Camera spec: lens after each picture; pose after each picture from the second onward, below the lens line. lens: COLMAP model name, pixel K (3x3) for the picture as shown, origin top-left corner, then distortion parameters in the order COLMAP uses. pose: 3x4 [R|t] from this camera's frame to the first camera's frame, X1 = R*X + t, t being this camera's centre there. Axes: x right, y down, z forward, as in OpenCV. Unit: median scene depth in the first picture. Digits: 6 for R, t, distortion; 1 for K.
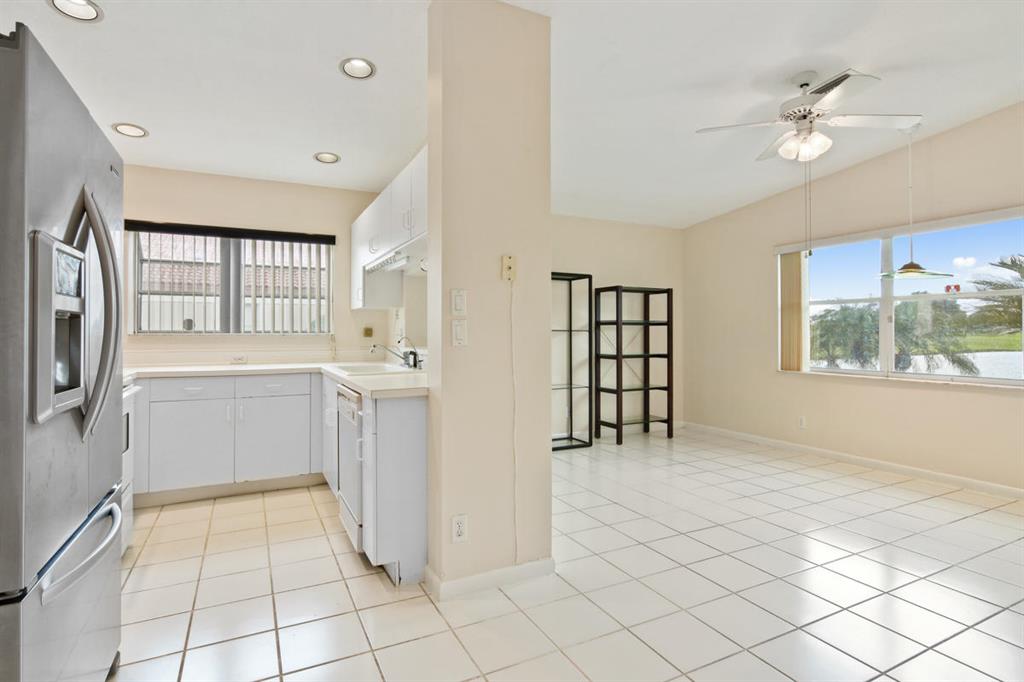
lens RADIAL K [[512.6, 0, 511.5], [0, 512.6, 325.5], [0, 0, 1]] dist [0.000139, -0.000303]
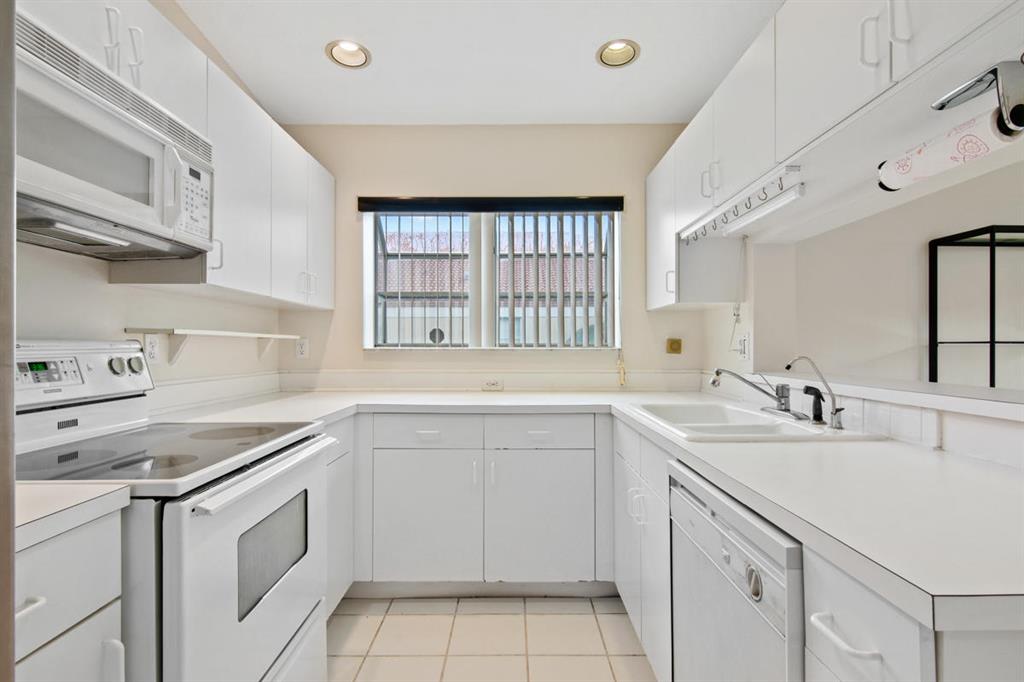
lens RADIAL K [[518.7, 0, 508.9], [0, 518.7, 343.9], [0, 0, 1]] dist [0.001855, 0.000078]
pose [[0.885644, -0.001117, -0.464363, -0.183574], [0.005344, 0.999955, 0.007786, 0.005444], [0.464334, -0.009377, 0.885610, 0.384023]]
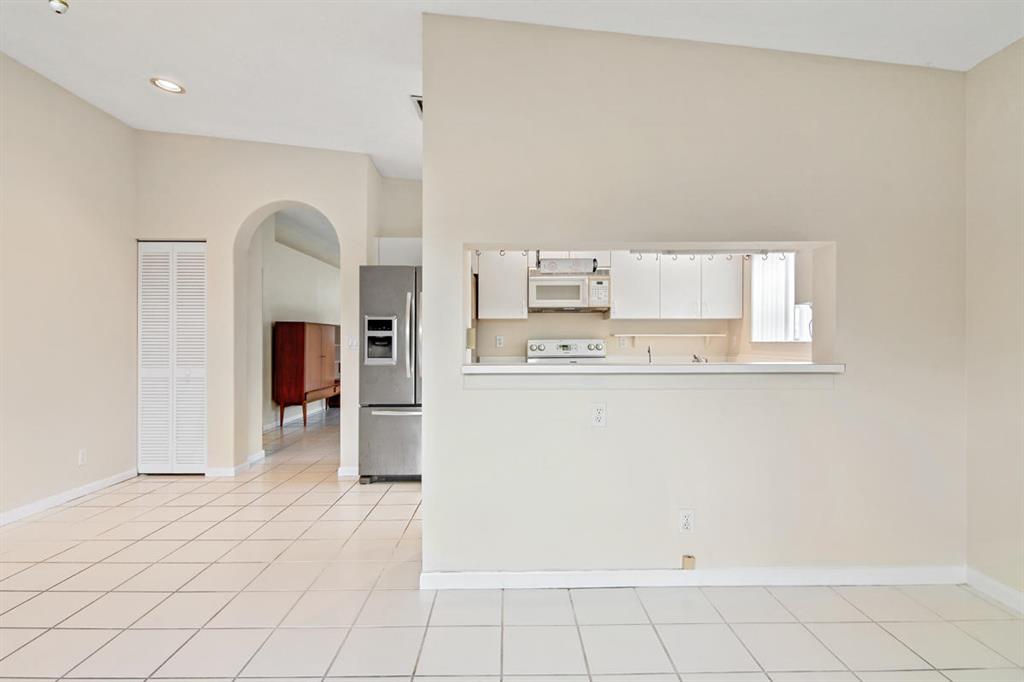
lens RADIAL K [[502.3, 0, 514.2], [0, 502.3, 338.7], [0, 0, 1]] dist [0.001532, -0.000943]
pose [[-0.451994, -0.003697, -0.892013, 0.505245], [0.015837, 0.999801, -0.012168, 0.014692], [0.891880, -0.019627, -0.451846, 0.947899]]
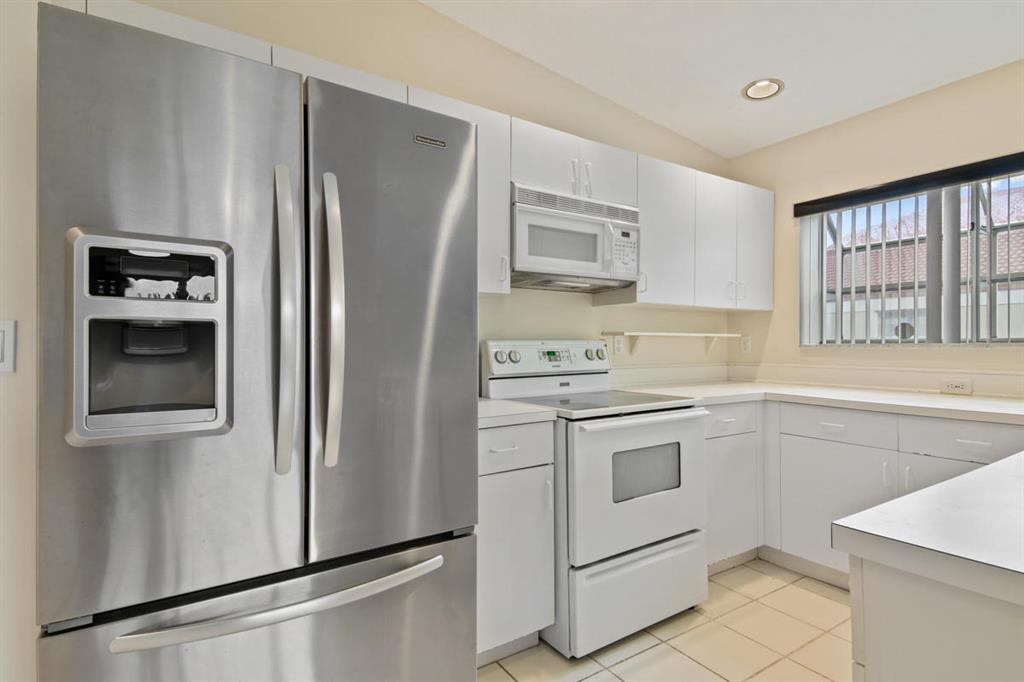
lens RADIAL K [[505.1, 0, 506.8], [0, 505.1, 342.9], [0, 0, 1]] dist [0.021146, -0.000192]
pose [[0.095771, -0.001664, -0.995402, 0.010790], [0.015725, 0.999876, -0.000158, 0.006635], [0.995279, -0.015637, 0.095785, 0.419729]]
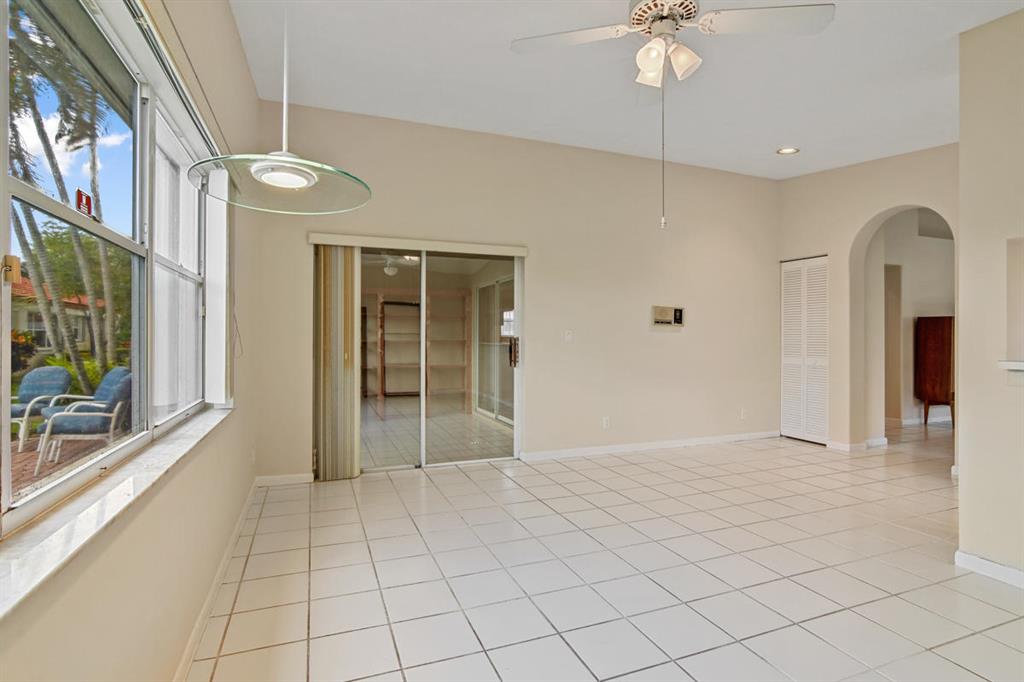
lens RADIAL K [[502.5, 0, 517.2], [0, 502.5, 342.9], [0, 0, 1]] dist [0.016987, -0.016090]
pose [[-0.995274, -0.003094, 0.097057, 0.523051], [-0.003398, 0.999990, -0.002964, 0.018884], [-0.097047, -0.003280, -0.995274, 1.246424]]
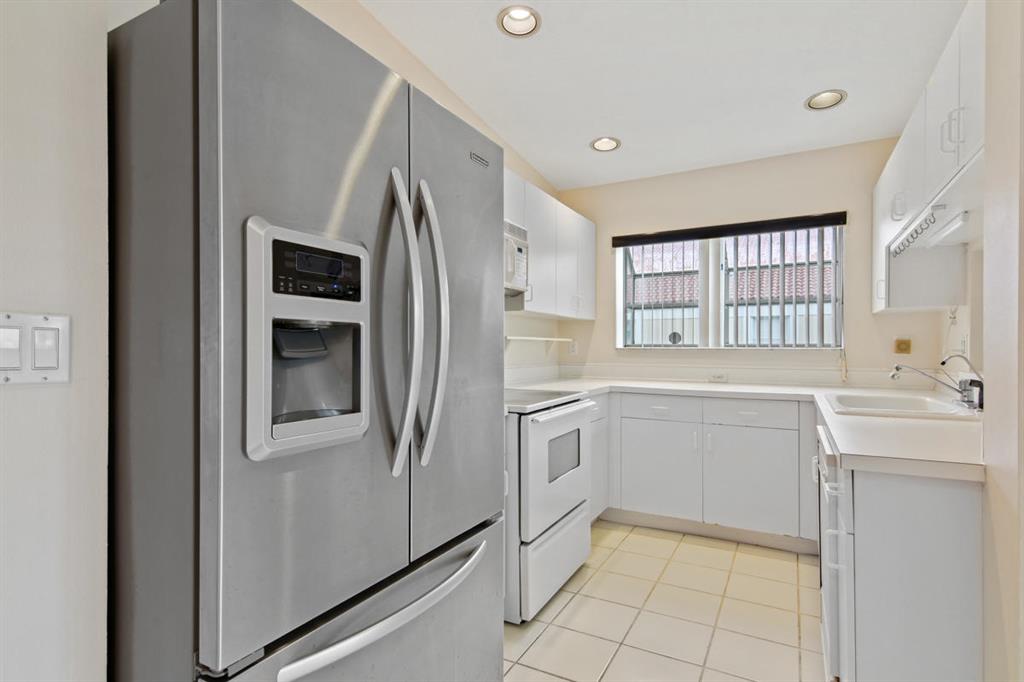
lens RADIAL K [[514.2, 0, 505.7], [0, 514.2, 344.2], [0, 0, 1]] dist [0.002221, 0.000009]
pose [[0.553957, -0.001911, -0.832543, -0.009067], [0.009564, 0.999946, 0.004069, 0.003373], [0.832491, -0.010216, 0.553945, 0.221455]]
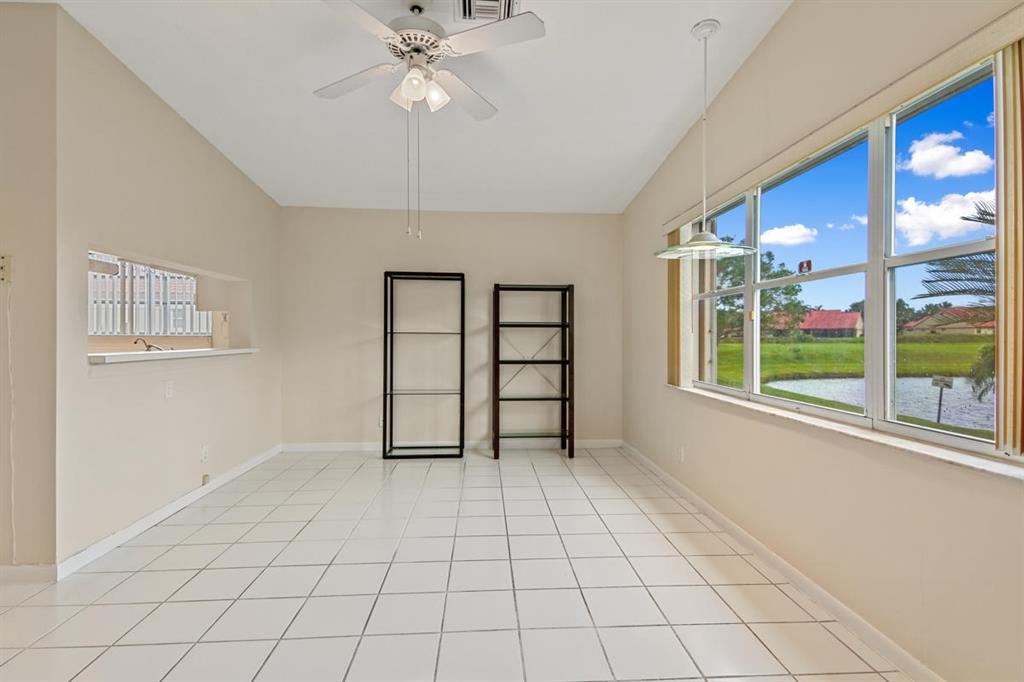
lens RADIAL K [[486.1, 0, 530.2], [0, 486.1, 338.3], [0, 0, 1]] dist [0.001583, -0.000573]
pose [[0.928592, 0.005270, -0.371065, 0.741242], [0.001145, 0.999854, 0.017065, 0.005715], [0.371100, -0.016271, 0.928450, 0.290289]]
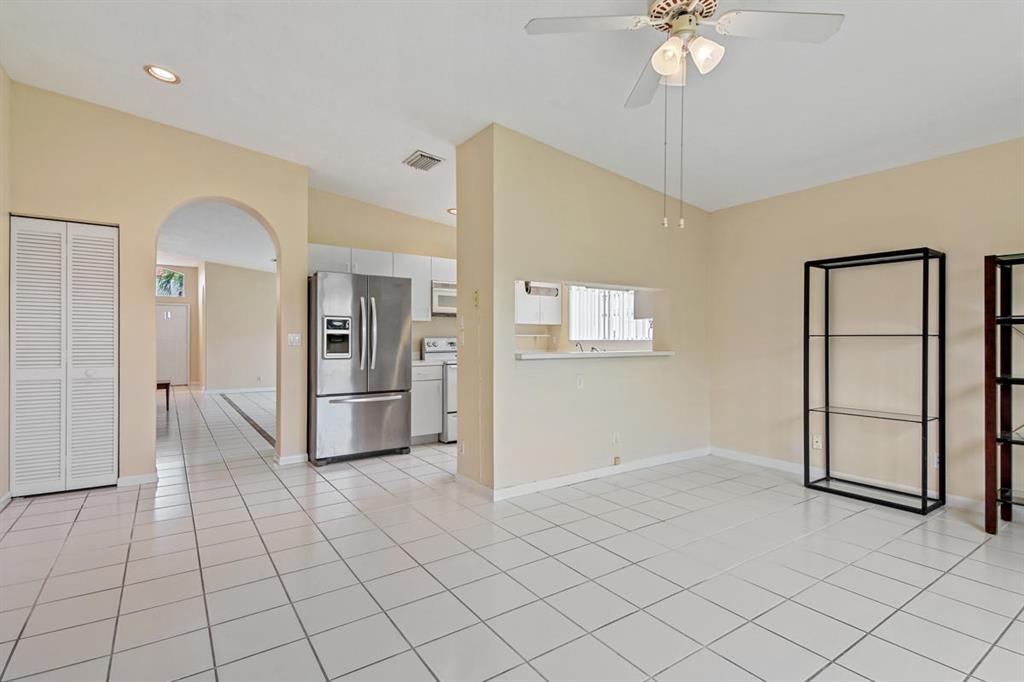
lens RADIAL K [[490.2, 0, 514.5], [0, 490.2, 340.9], [0, 0, 1]] dist [0.020843, -0.000535]
pose [[0.132228, 0.001132, -0.991219, 0.883073], [0.014103, 0.999896, 0.003023, 0.010998], [0.991119, -0.014379, 0.132199, 0.522105]]
